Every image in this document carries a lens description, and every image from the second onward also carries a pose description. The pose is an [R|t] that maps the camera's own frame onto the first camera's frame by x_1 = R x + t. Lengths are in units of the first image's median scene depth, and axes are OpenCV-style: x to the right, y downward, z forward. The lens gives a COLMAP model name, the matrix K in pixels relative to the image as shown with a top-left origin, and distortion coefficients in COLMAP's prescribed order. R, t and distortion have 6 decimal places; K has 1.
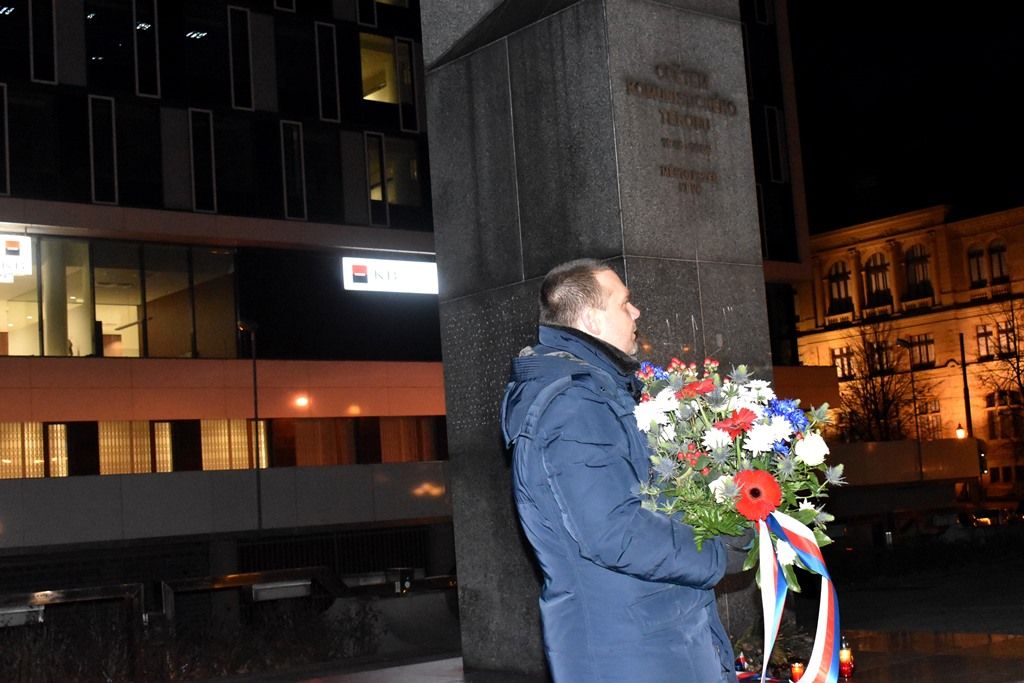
lens RADIAL K [[1425.7, 0, 512.0], [0, 1425.7, 341.5], [0, 0, 1]] dist [-0.025109, -0.049034]
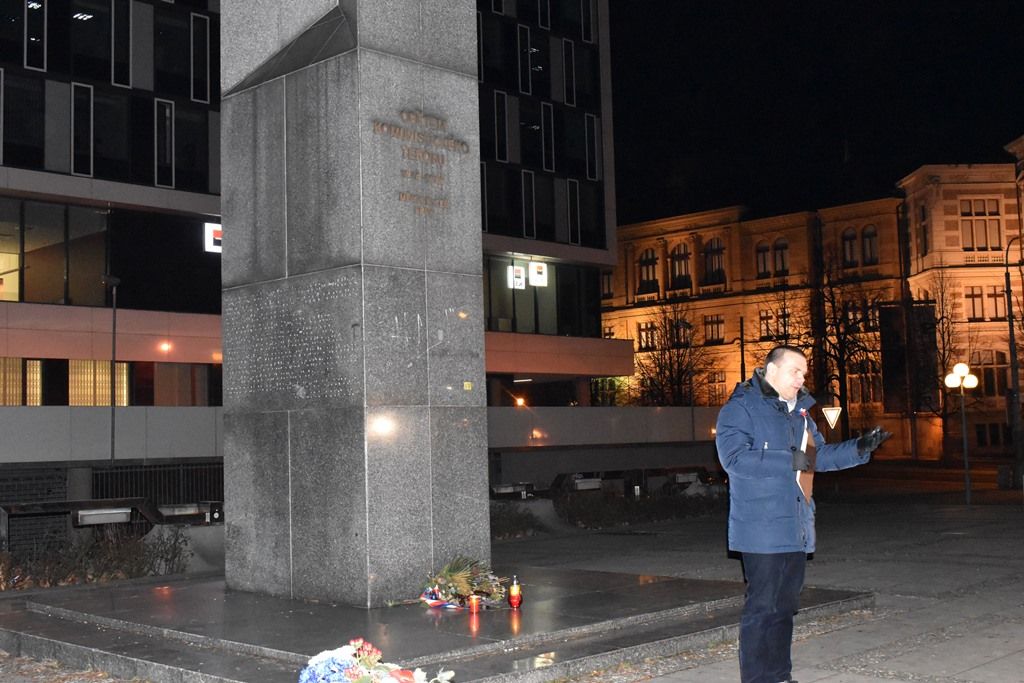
lens RADIAL K [[1254.2, 0, 512.0], [0, 1254.2, 341.5], [0, 0, 1]] dist [-0.071987, 0.066149]
pose [[0.992245, 0.052384, 0.112723, 0.023163], [-0.055832, 0.998057, 0.027653, -0.007943], [-0.111056, -0.033733, 0.993242, -0.025563]]
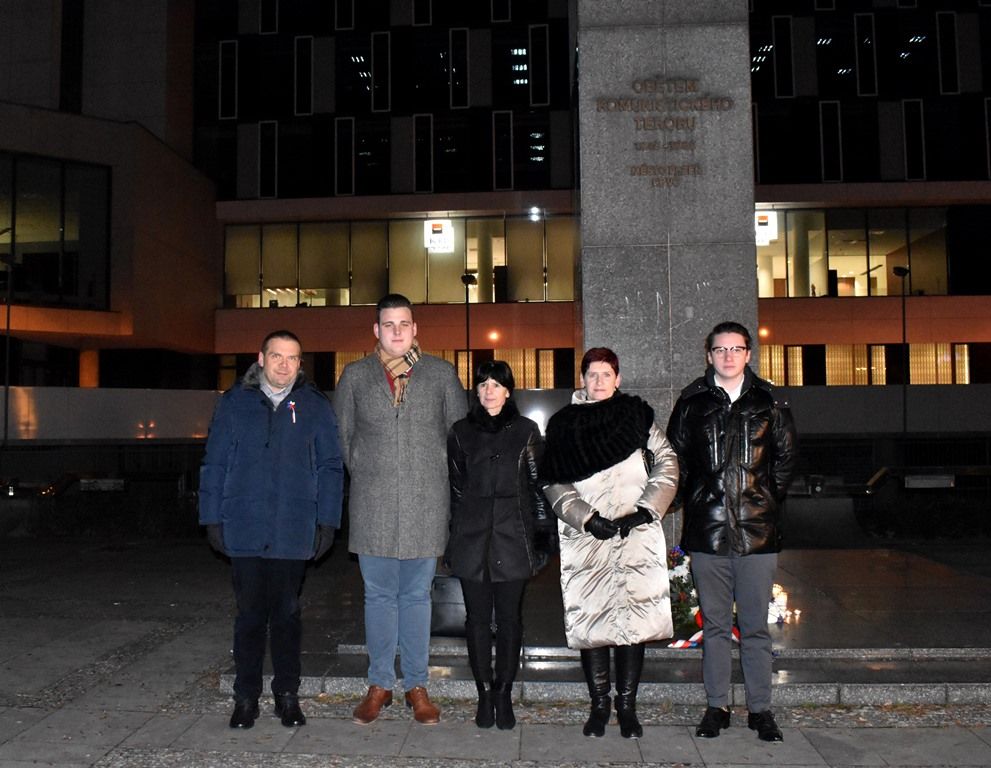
lens RADIAL K [[1018.8, 0, 438.1], [0, 1018.8, 382.1], [0, 0, 1]] dist [-0.078908, 0.006203]
pose [[0.701856, 0.033705, -0.711521, 0.161471], [0.039270, 0.995530, 0.085896, -0.006330], [0.711235, -0.088228, 0.697395, 0.075671]]
